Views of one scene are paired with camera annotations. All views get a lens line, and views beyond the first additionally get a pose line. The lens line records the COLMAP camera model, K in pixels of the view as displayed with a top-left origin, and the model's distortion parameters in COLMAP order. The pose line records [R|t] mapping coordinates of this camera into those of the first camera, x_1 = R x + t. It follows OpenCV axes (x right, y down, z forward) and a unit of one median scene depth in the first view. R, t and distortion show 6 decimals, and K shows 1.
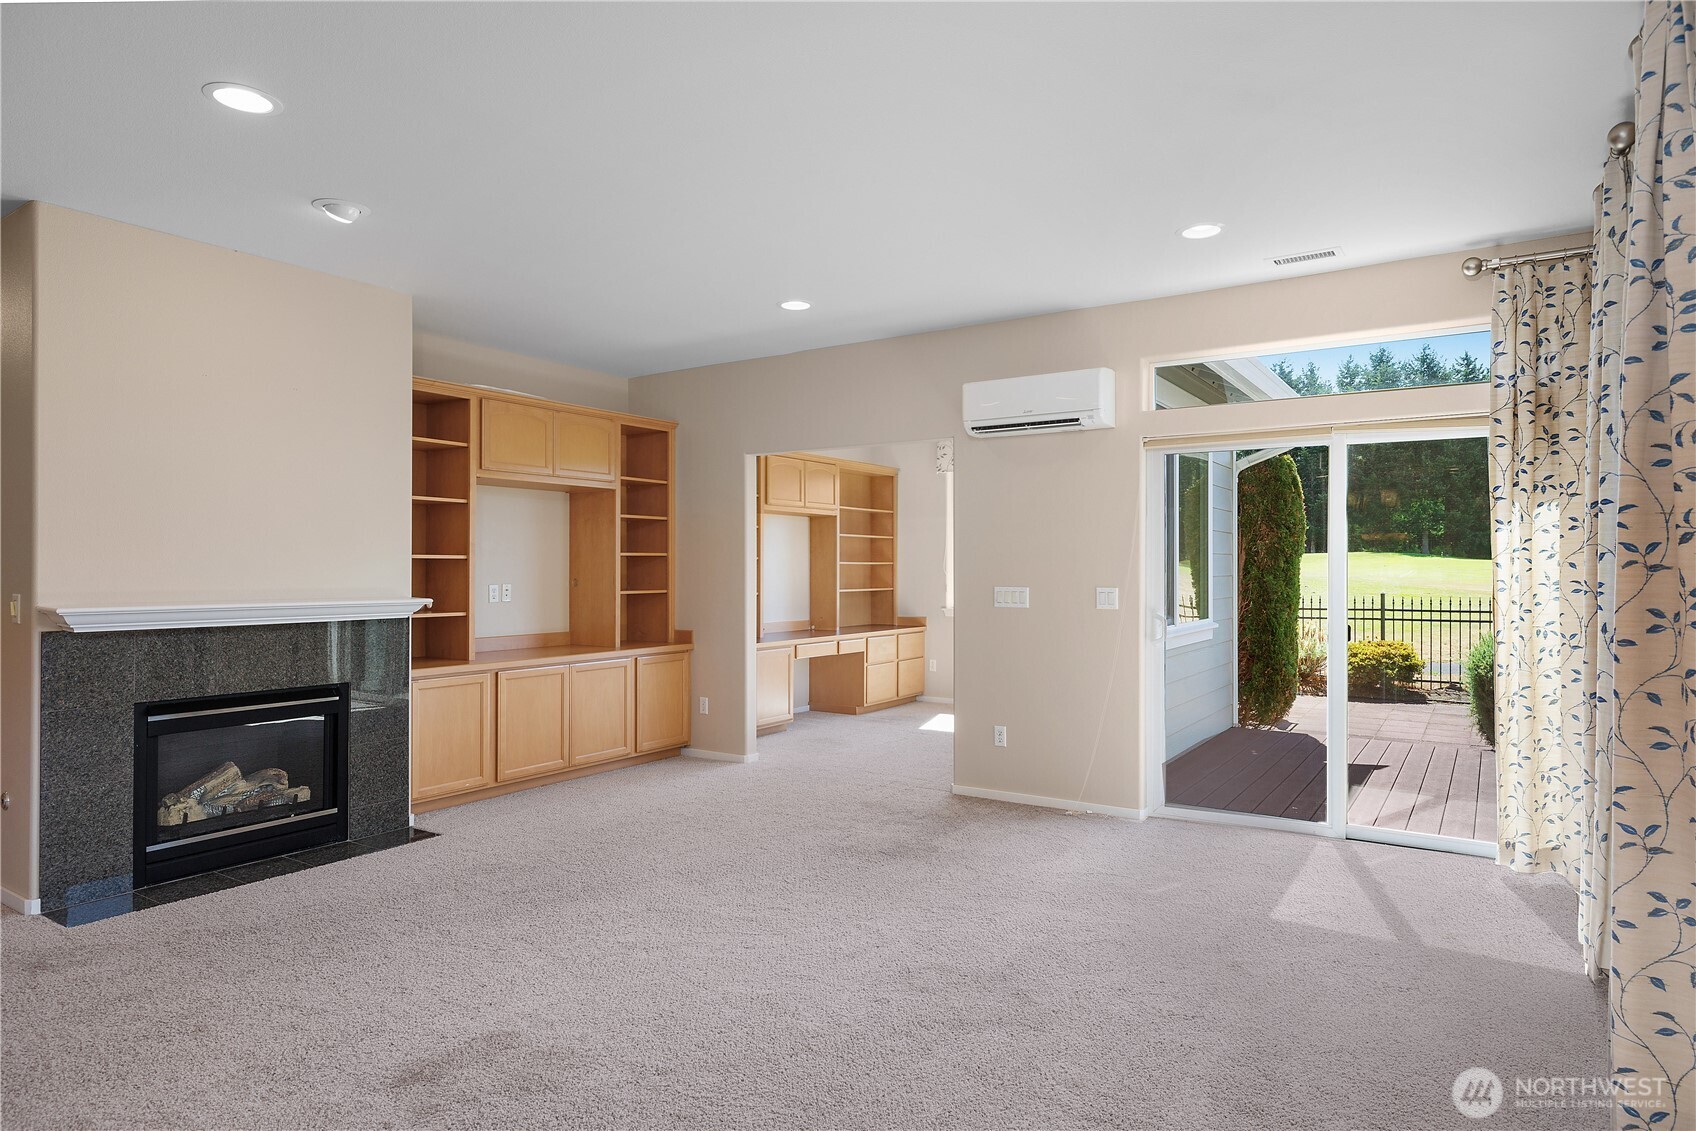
lens RADIAL K [[965.6, 0, 848.0], [0, 965.6, 565.5], [0, 0, 1]] dist [-0.003071, -0.000553]
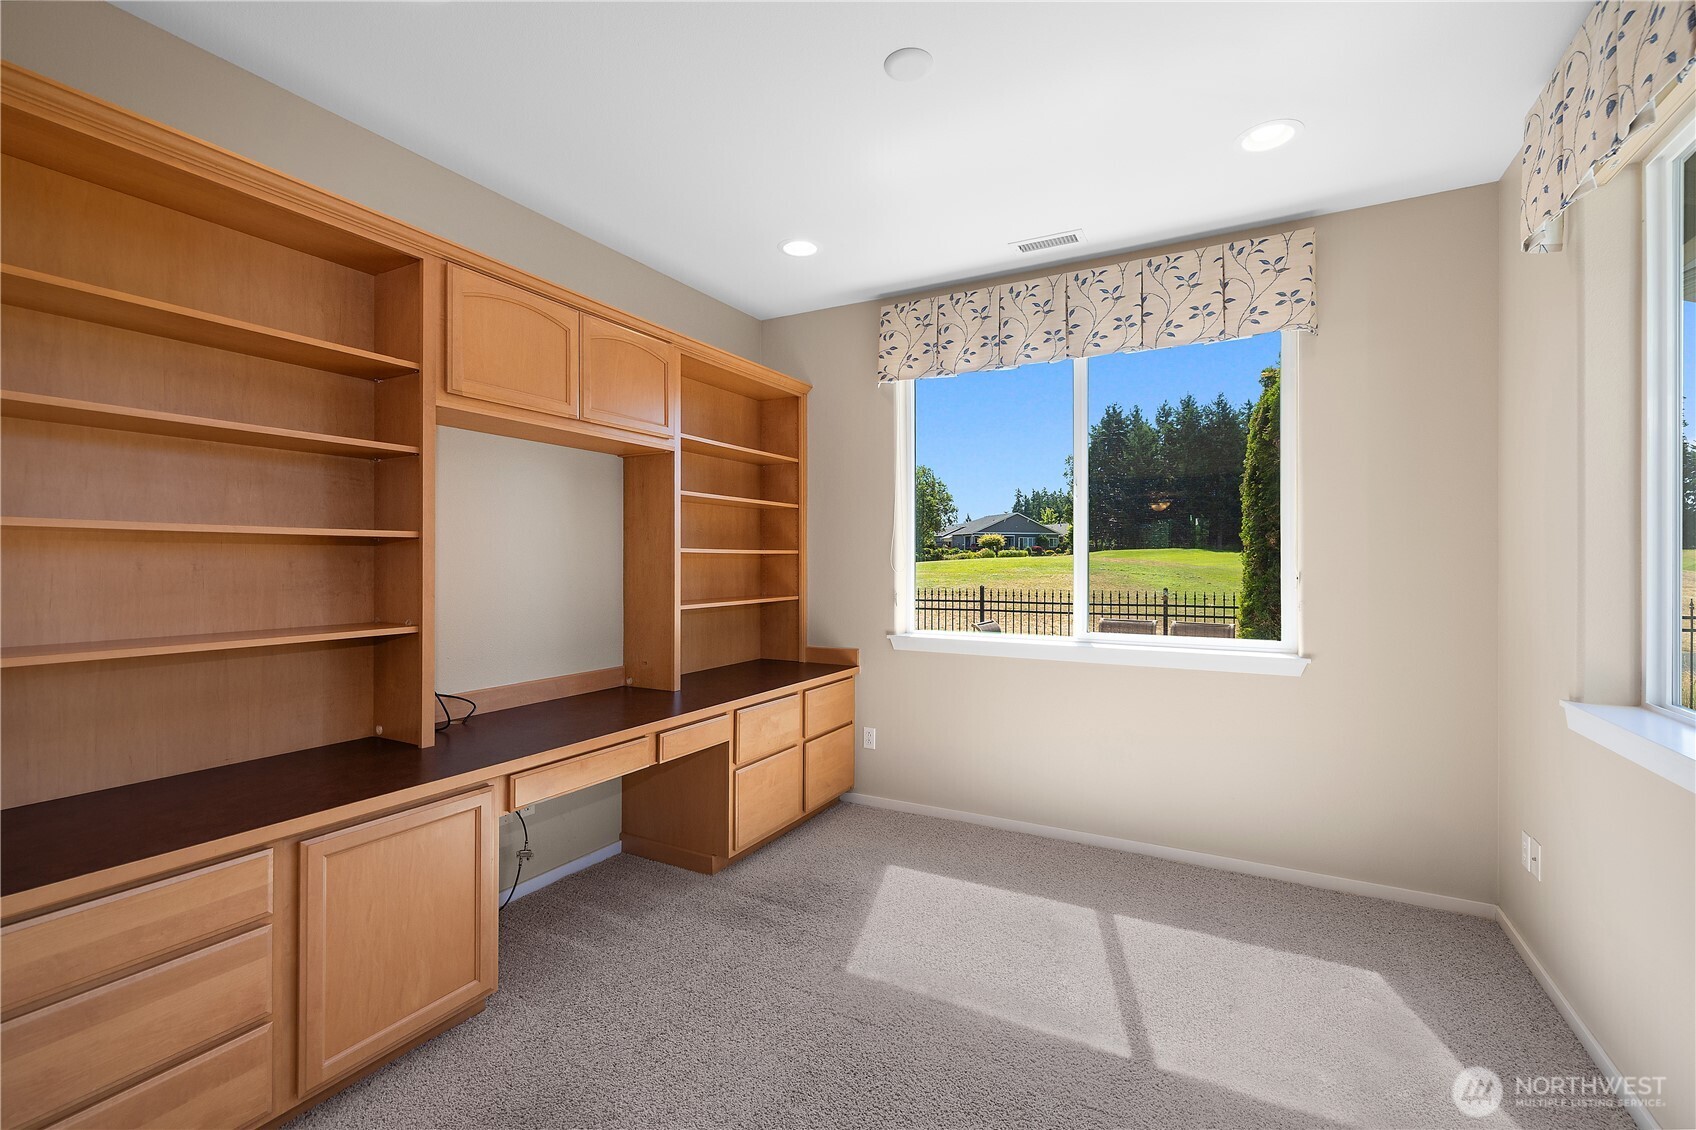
lens RADIAL K [[717.1, 0, 848.0], [0, 717.1, 565.0], [0, 0, 1]] dist [0.000801, 0.000051]
pose [[0.996466, -0.000869, 0.083988, 0.043320], [0.000139, 0.999962, 0.008694, 0.001610], [-0.083993, -0.008652, 0.996429, 0.627877]]
